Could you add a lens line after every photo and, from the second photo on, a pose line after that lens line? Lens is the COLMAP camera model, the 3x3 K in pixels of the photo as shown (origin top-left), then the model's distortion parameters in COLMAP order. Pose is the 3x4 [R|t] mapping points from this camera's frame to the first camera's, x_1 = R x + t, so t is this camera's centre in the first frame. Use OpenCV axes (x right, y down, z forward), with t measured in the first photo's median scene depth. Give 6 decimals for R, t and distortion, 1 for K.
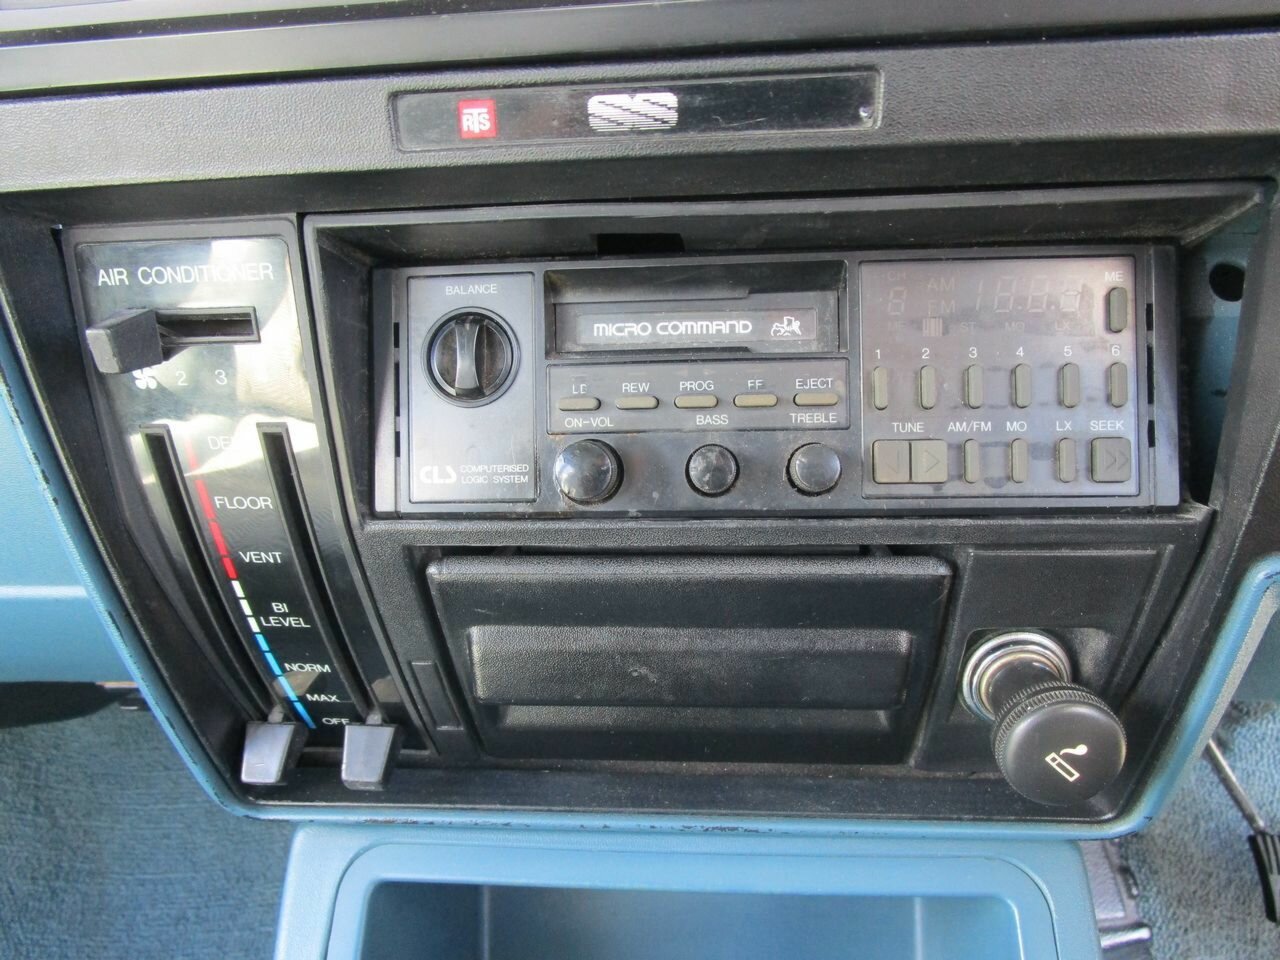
lens RADIAL K [[916.1, 0, 644.1], [0, 916.1, 486.0], [0, 0, 1]] dist [-0.036372, 0.020012]
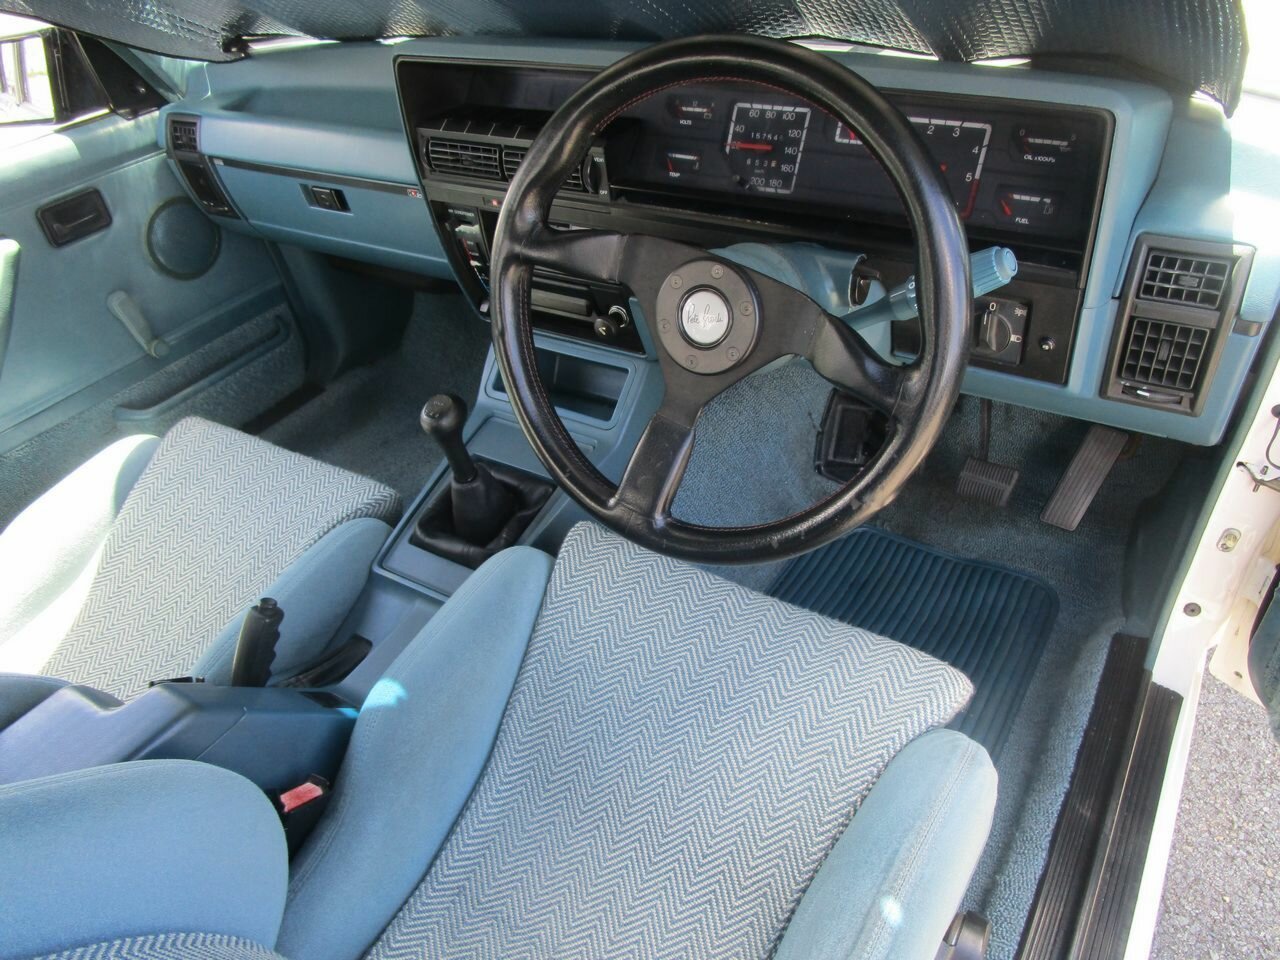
lens RADIAL K [[916.1, 0, 637.1], [0, 916.1, 475.5], [0, 0, 1]] dist [-0.036372, 0.020012]
pose [[0.888753, 0.238115, -0.391688, 2.511447], [-0.077944, 0.920551, 0.382766, -0.816517], [0.451711, -0.309655, 0.836702, -3.053906]]
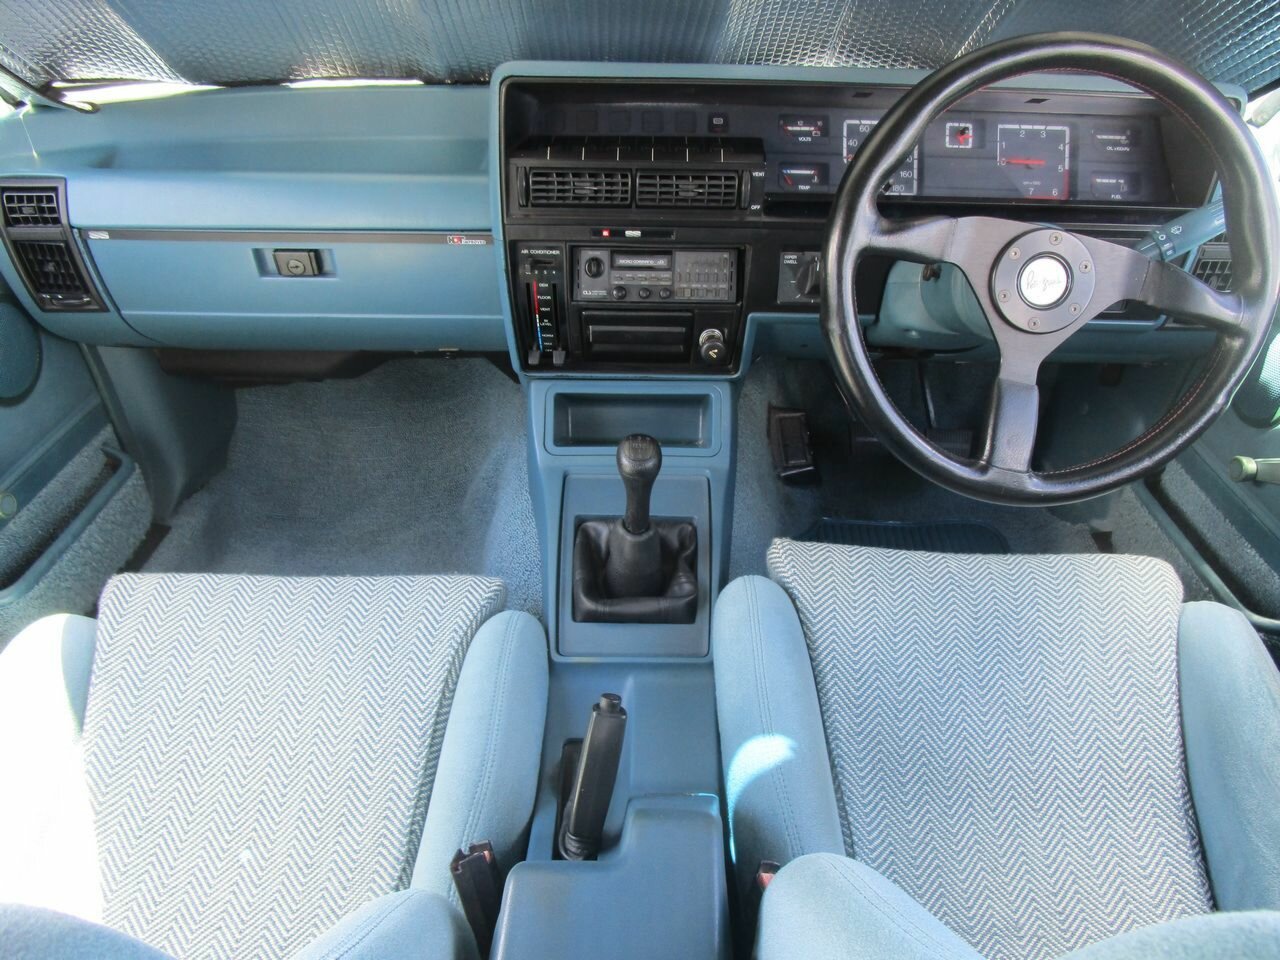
lens RADIAL K [[916.1, 0, 634.0], [0, 916.1, 483.1], [0, 0, 1]] dist [-0.036372, 0.020012]
pose [[0.995731, -0.004173, 0.092211, -0.391763], [-0.020539, 0.963919, 0.265402, -0.300024], [-0.089992, -0.266163, 0.959718, -3.546345]]
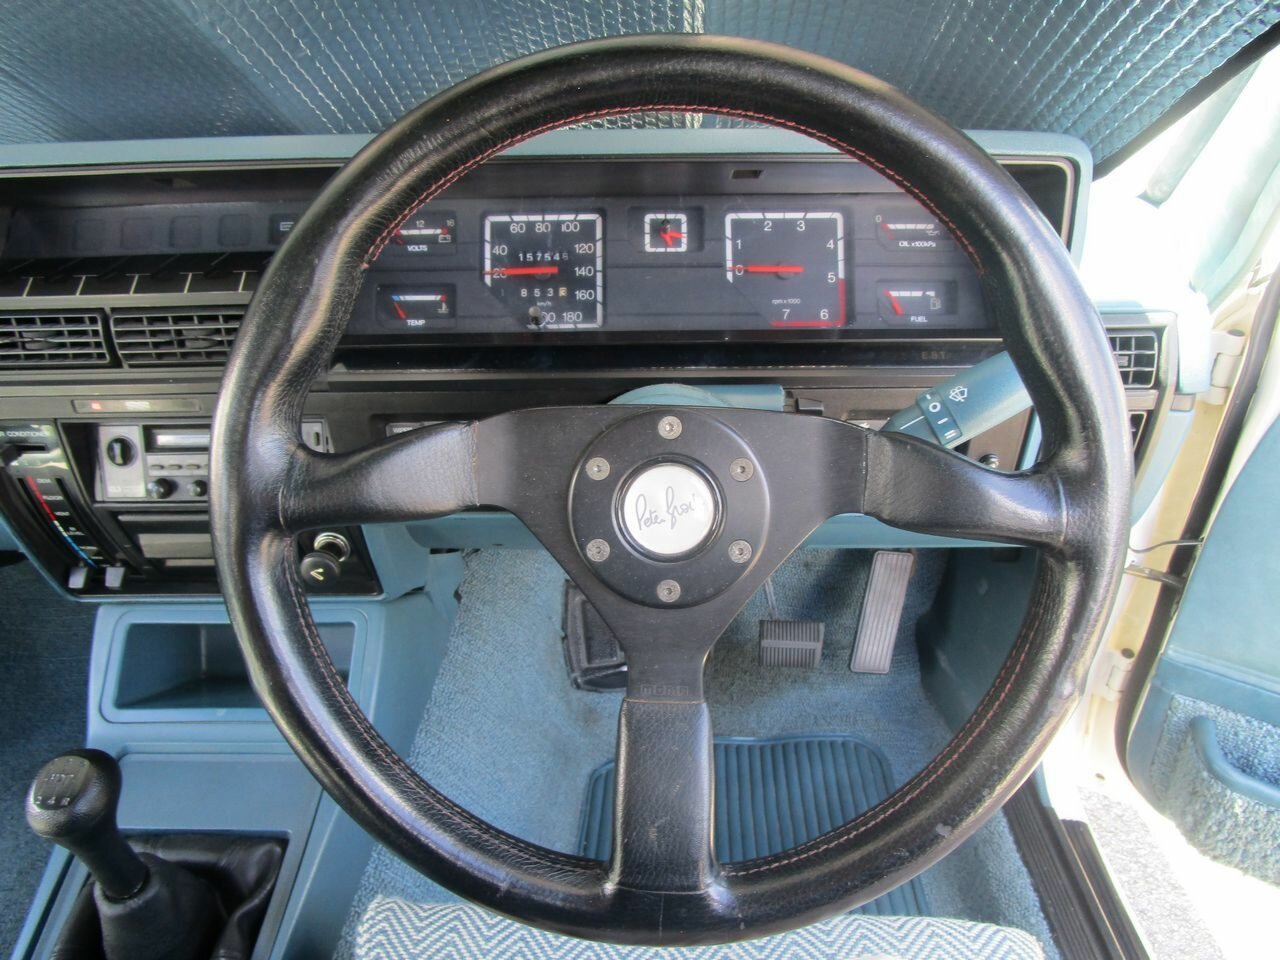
lens RADIAL K [[916.1, 0, 644.3], [0, 916.1, 480.4], [0, 0, 1]] dist [-0.036372, 0.020012]
pose [[0.997731, -0.019744, 0.064367, 1.264592], [0.008006, 0.984044, 0.177743, -0.529398], [-0.066849, -0.176824, 0.981970, -1.975971]]
